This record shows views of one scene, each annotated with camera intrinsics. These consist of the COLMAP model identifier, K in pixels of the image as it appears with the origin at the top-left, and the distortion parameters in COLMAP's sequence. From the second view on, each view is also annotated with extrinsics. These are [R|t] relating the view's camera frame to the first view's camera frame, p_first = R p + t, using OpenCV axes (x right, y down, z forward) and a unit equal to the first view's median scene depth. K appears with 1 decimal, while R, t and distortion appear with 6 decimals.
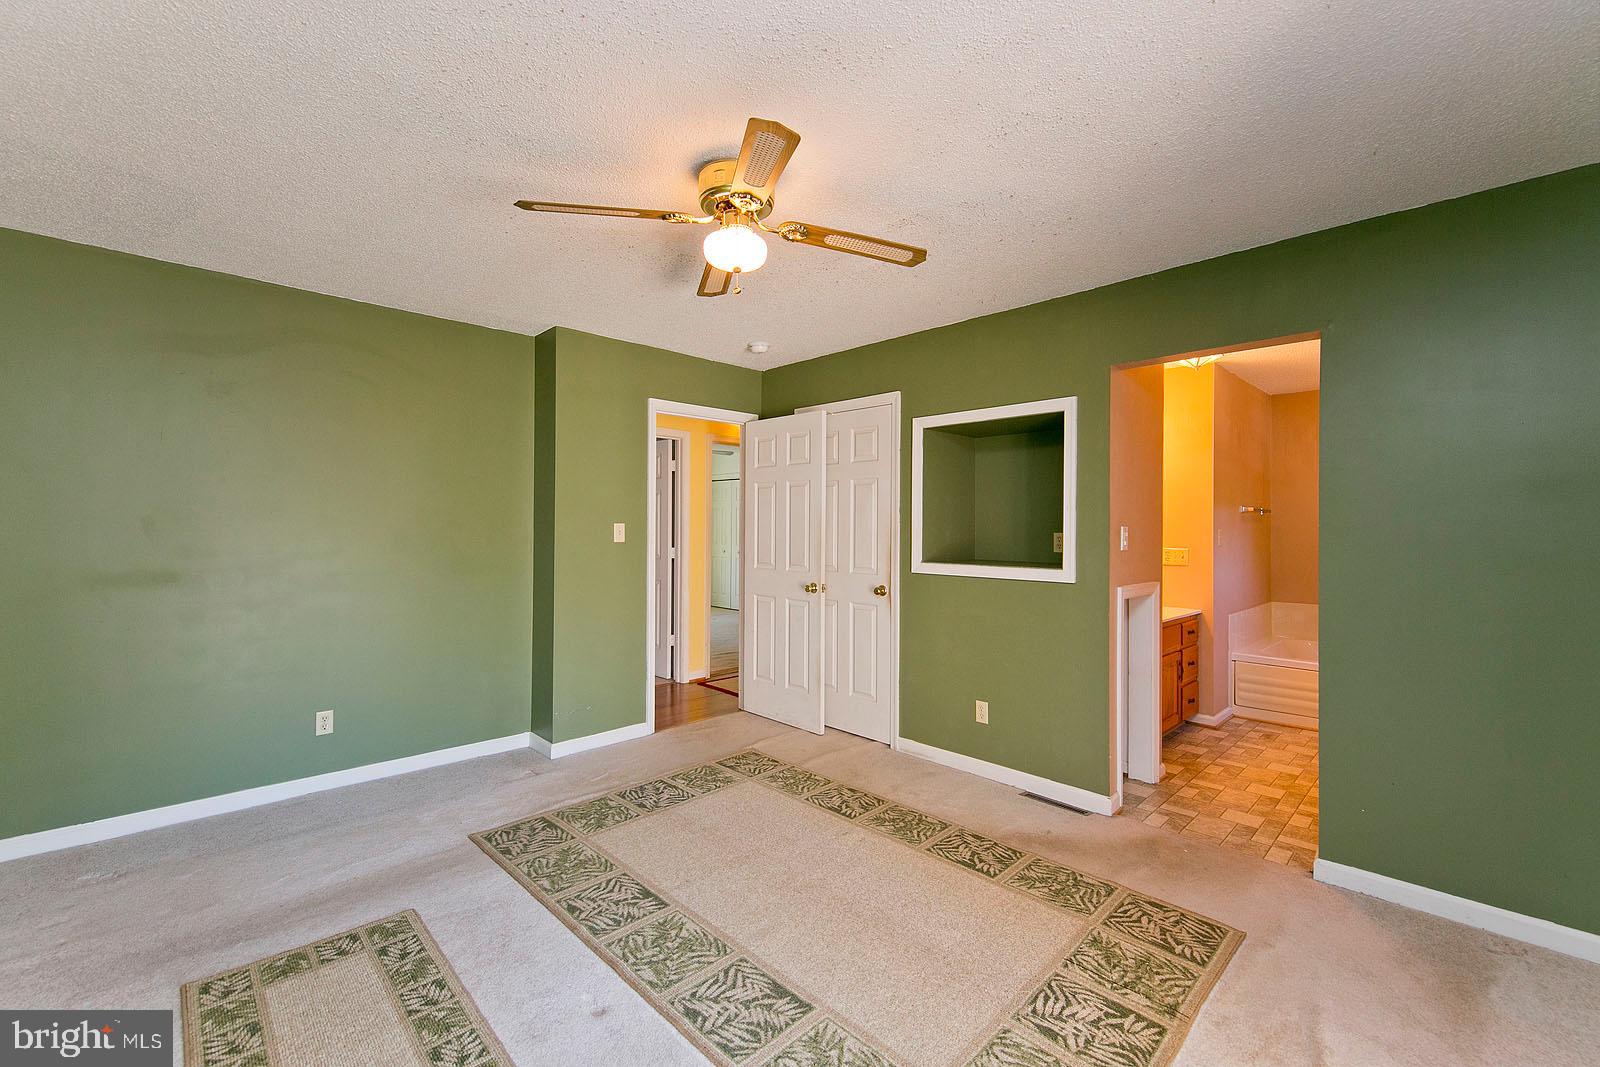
lens RADIAL K [[680.0, 0, 814.0], [0, 680.0, 495.4], [0, 0, 1]] dist [0.004029, 0.000094]
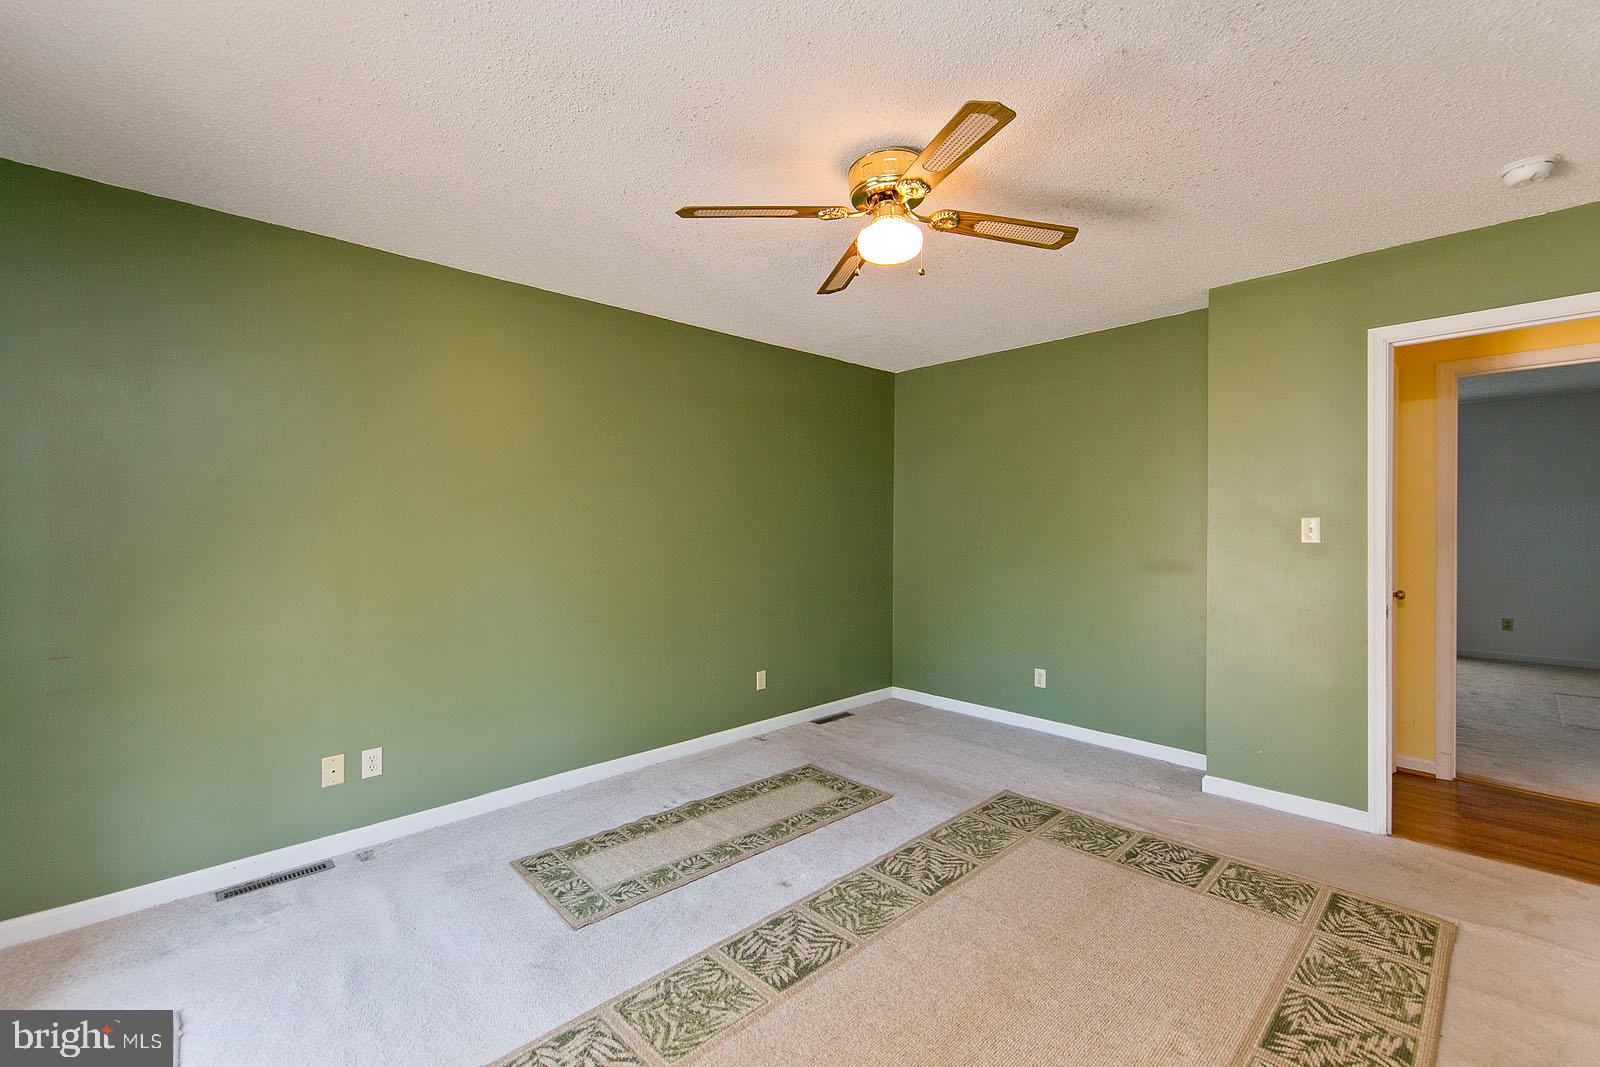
lens RADIAL K [[681.7, 0, 804.8], [0, 681.7, 536.3], [0, 0, 1]] dist [0.004199, -0.000128]
pose [[-0.028283, 0.009324, -0.999556, 0.652690], [0.051896, 0.998622, 0.007847, 0.039976], [0.998252, -0.051651, -0.028728, 0.706124]]
